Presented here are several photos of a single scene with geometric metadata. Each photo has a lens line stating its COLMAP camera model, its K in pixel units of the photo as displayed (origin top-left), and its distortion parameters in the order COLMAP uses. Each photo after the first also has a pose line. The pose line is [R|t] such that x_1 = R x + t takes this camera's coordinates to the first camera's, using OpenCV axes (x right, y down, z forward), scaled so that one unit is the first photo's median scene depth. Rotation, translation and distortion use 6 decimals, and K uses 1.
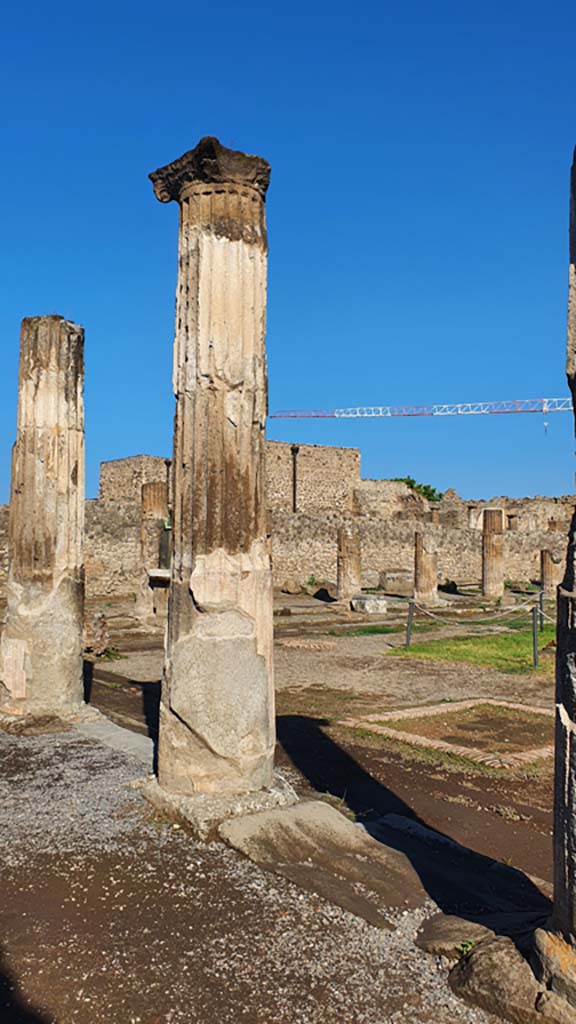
lens RADIAL K [[823.6, 0, 279.2], [0, 823.6, 509.7], [0, 0, 1]] dist [0.091032, -0.121112]
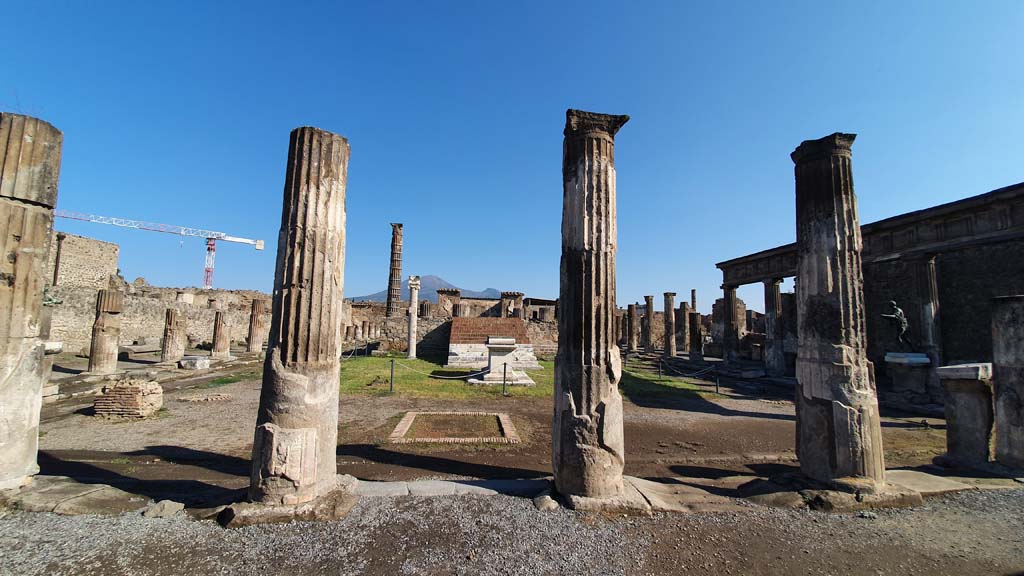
lens RADIAL K [[405.7, 0, 512.0], [0, 405.7, 288.0], [0, 0, 1]] dist [0.017073, -0.018360]
pose [[0.505012, 0.089660, 0.858443, -0.853104], [-0.063121, 0.995763, -0.066869, -0.001812], [-0.860801, -0.020416, 0.508531, 0.694409]]
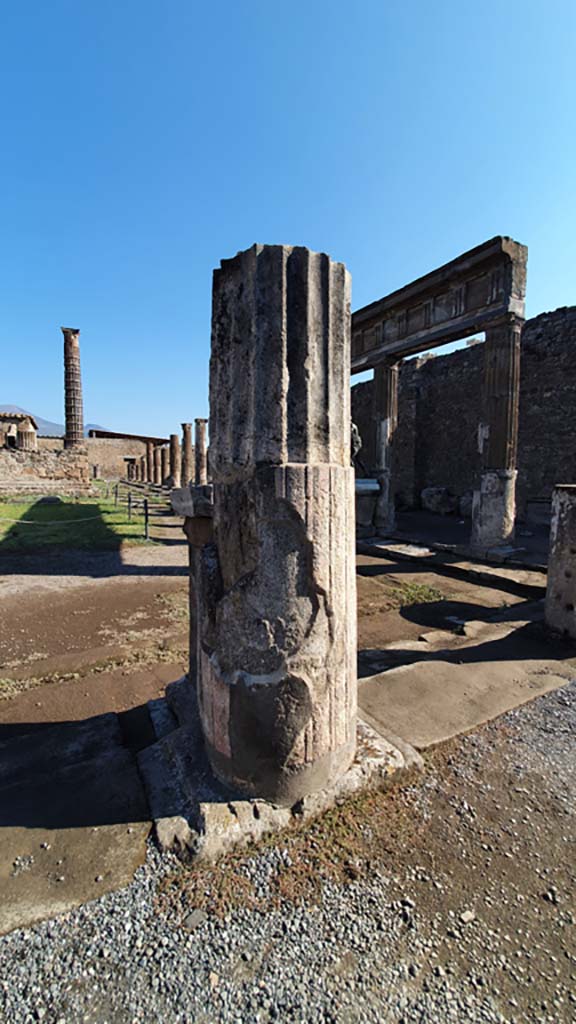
lens RADIAL K [[405.7, 0, 291.8], [0, 405.7, 508.0], [0, 0, 1]] dist [0.017073, -0.018360]
pose [[0.128154, -0.092383, 0.987442, 0.226855], [-0.066748, 0.992591, 0.101527, 0.029472], [-0.989505, -0.078921, 0.121039, 0.062331]]
